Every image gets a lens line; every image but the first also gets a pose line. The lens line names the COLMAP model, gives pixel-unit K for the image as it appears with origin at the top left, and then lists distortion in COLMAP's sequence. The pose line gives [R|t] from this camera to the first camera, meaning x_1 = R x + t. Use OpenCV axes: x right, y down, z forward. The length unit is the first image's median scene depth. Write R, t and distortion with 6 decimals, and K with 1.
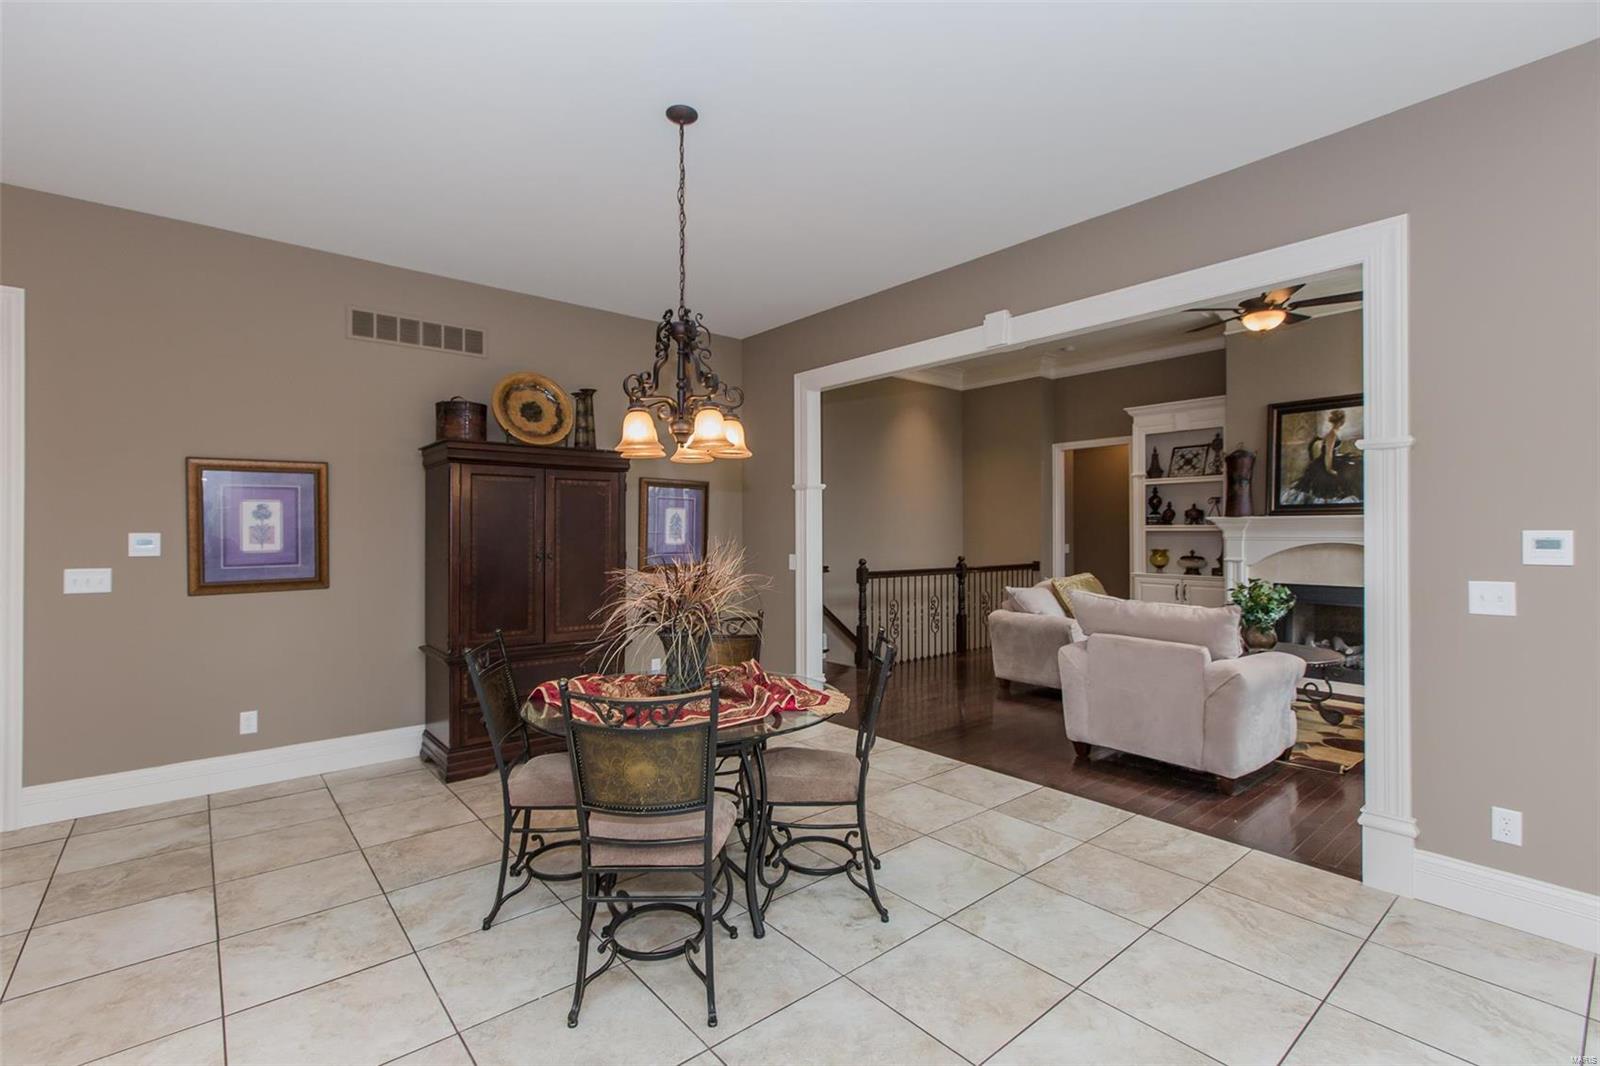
lens RADIAL K [[744.7, 0, 794.8], [0, 744.7, 524.7], [0, 0, 1]] dist [0.005054, -0.002441]
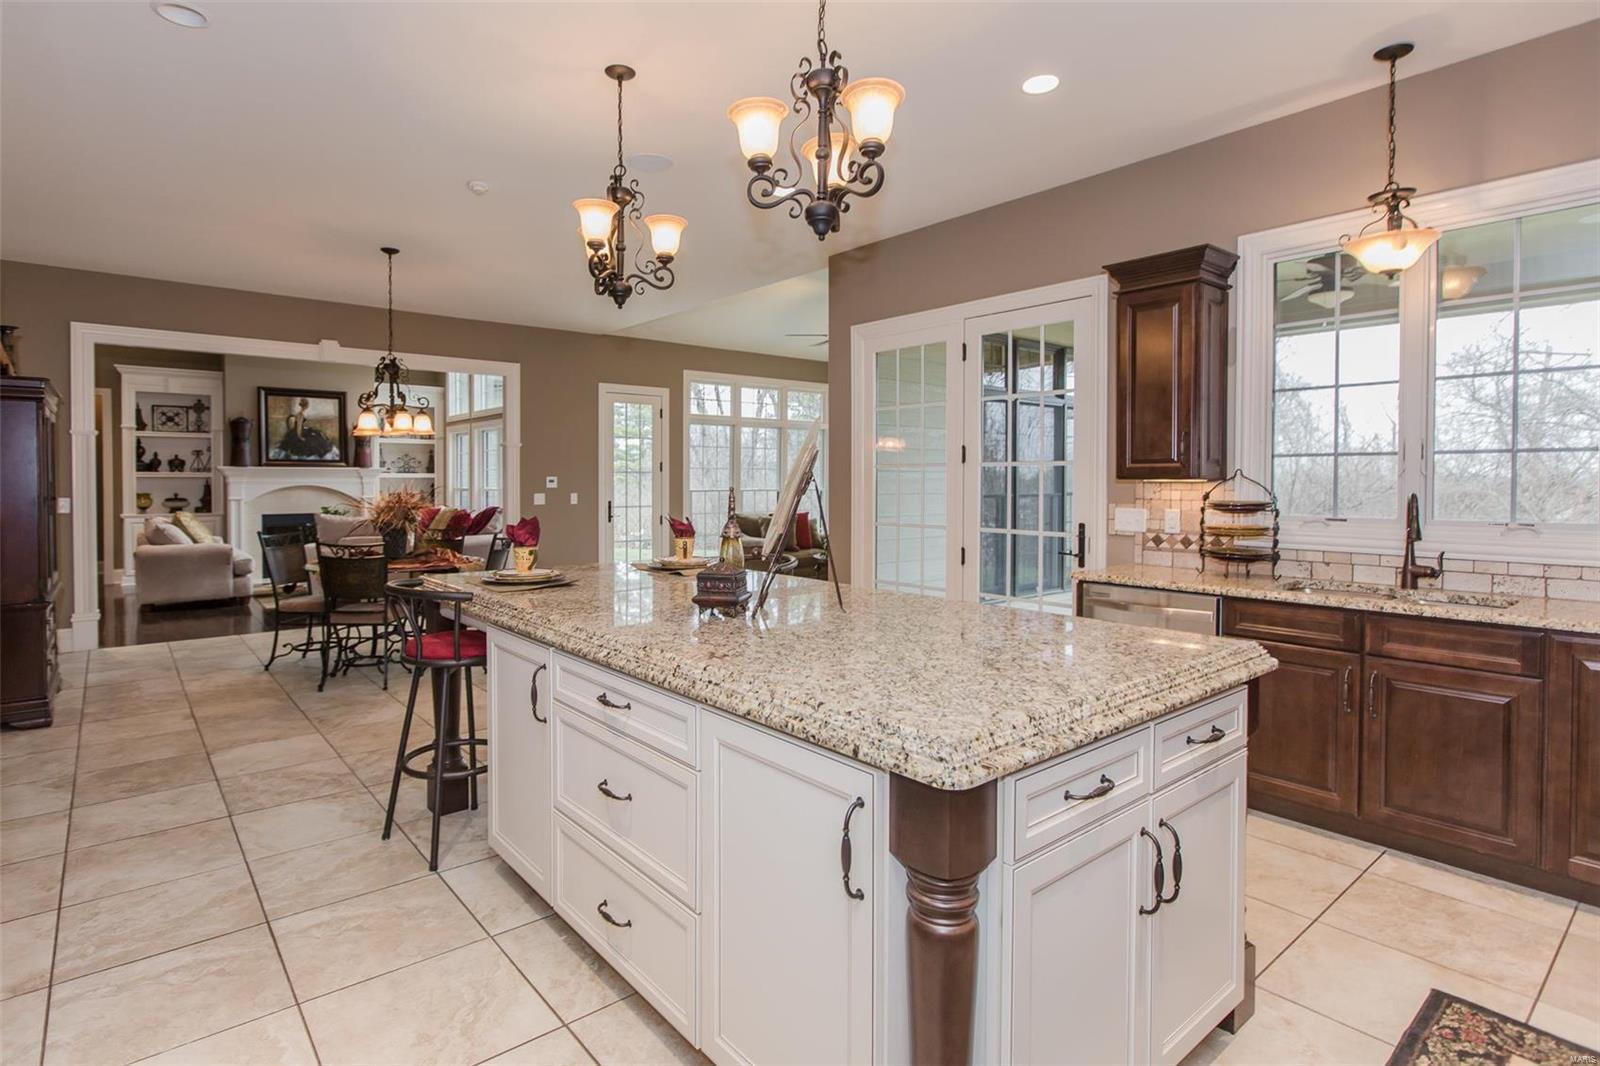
lens RADIAL K [[825.2, 0, 781.9], [0, 825.2, 490.8], [0, 0, 1]] dist [-0.000324, -0.001978]
pose [[0.008279, -0.011887, 0.999895, -0.914806], [-0.009713, 0.999881, 0.011967, 0.005884], [-0.999919, -0.009811, 0.008163, 0.006907]]
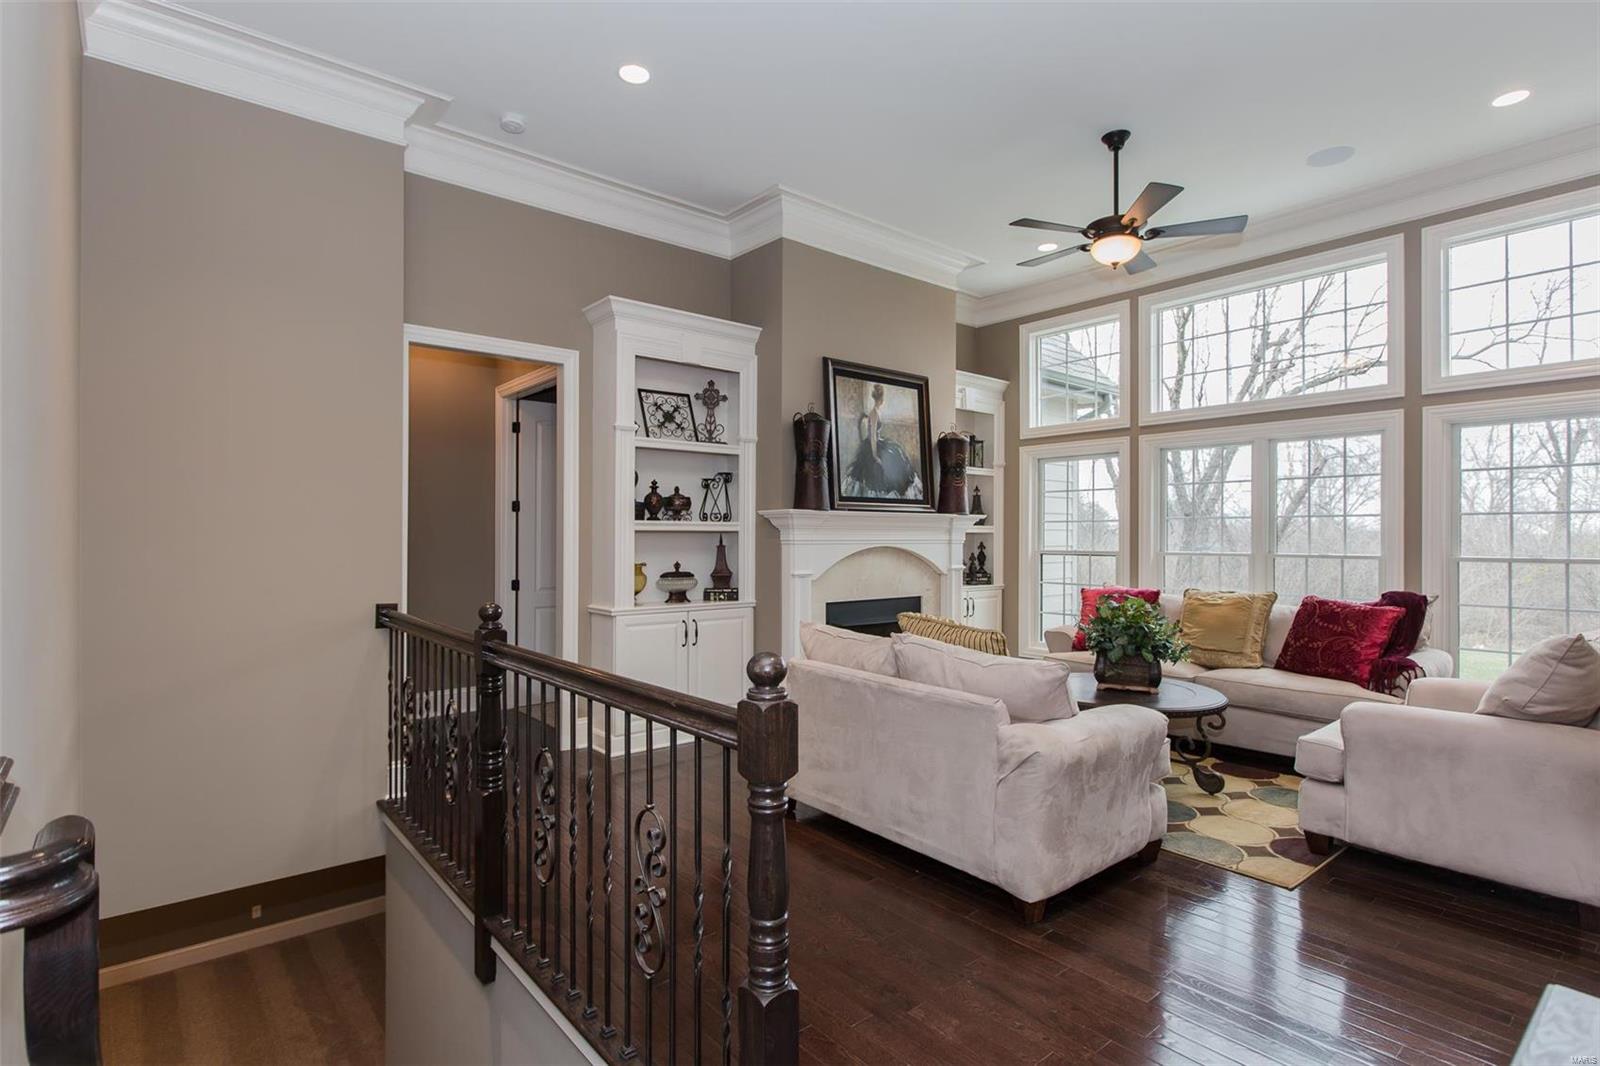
lens RADIAL K [[760.3, 0, 857.5], [0, 760.3, 536.4], [0, 0, 1]] dist [-0.000852, -0.001530]
pose [[-0.004267, 0.000270, 0.999991, -0.105539], [-0.009131, 0.999958, -0.000309, 0.013501], [-0.999949, -0.009132, -0.004264, 0.982862]]
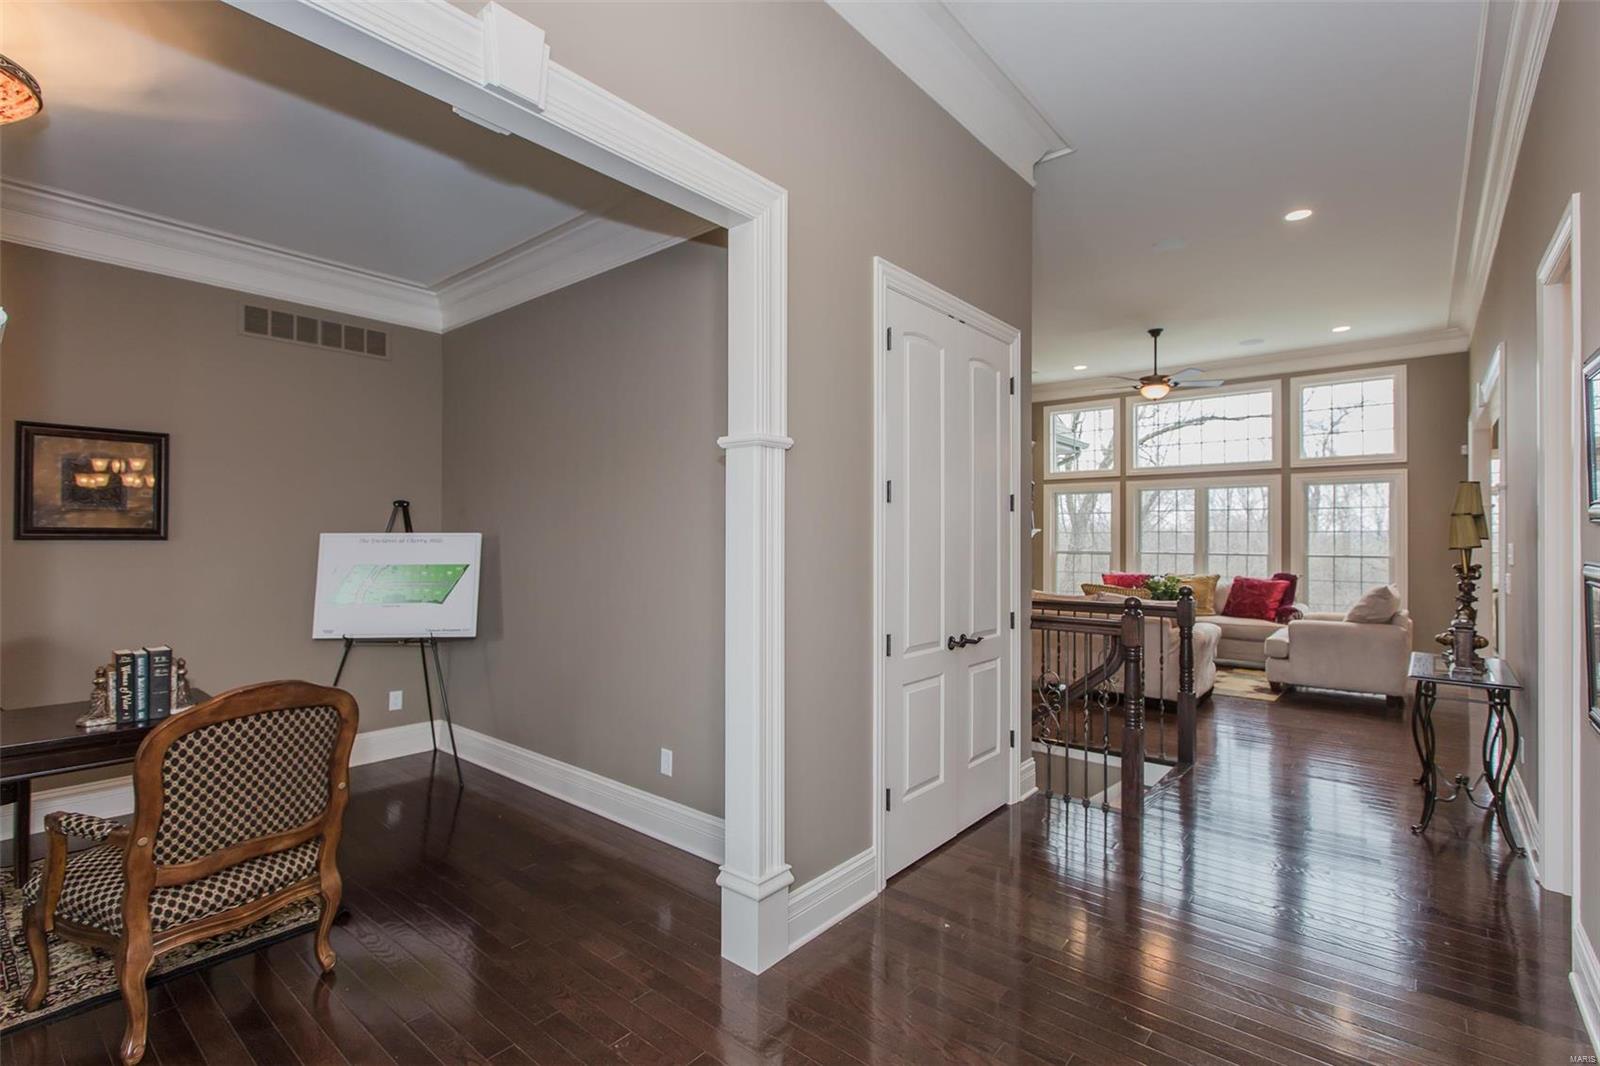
lens RADIAL K [[744.7, 0, 829.7], [0, 744.7, 532.8], [0, 0, 1]] dist [0.005054, -0.002441]
pose [[-0.187079, -0.002743, 0.982341, -0.504607], [-0.005299, 0.999984, 0.001784, -0.007243], [-0.982331, -0.004872, -0.187090, 1.461238]]
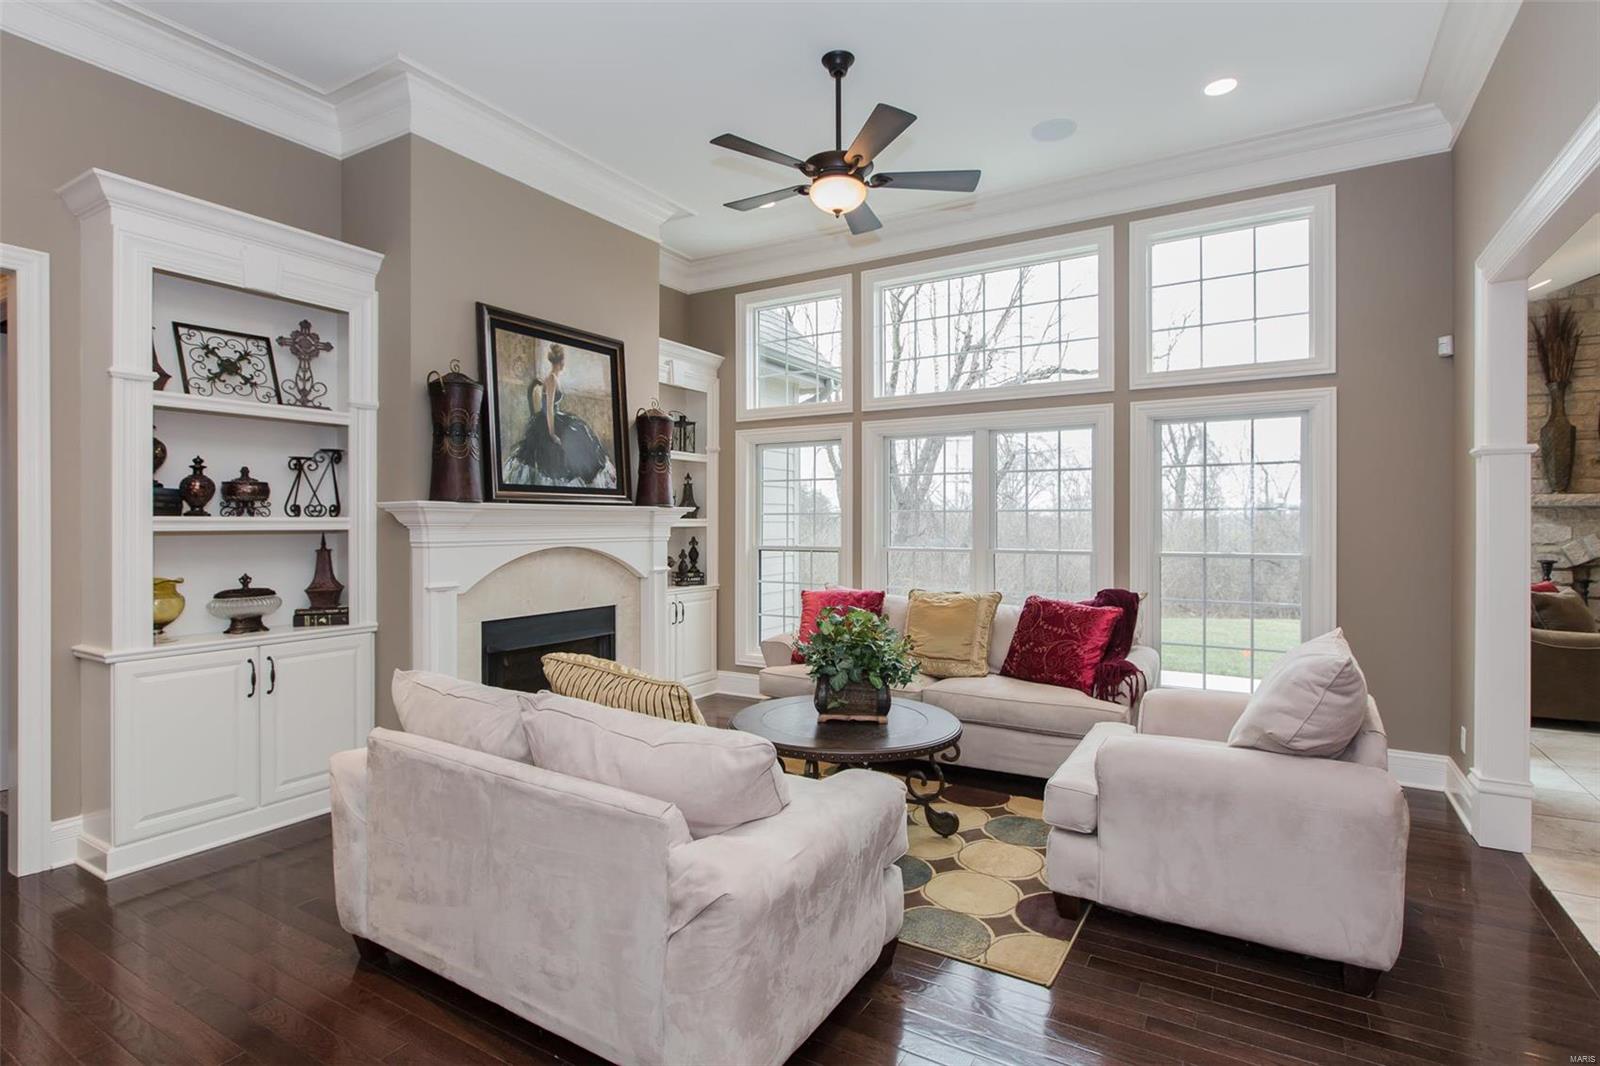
lens RADIAL K [[760.3, 0, 829.1], [0, 760.3, 523.5], [0, 0, 1]] dist [-0.000852, -0.001530]
pose [[-0.316101, 0.001039, 0.948725, 0.015264], [-0.005782, 0.999979, -0.003021, 0.004426], [-0.948708, -0.006440, -0.316088, 0.942641]]
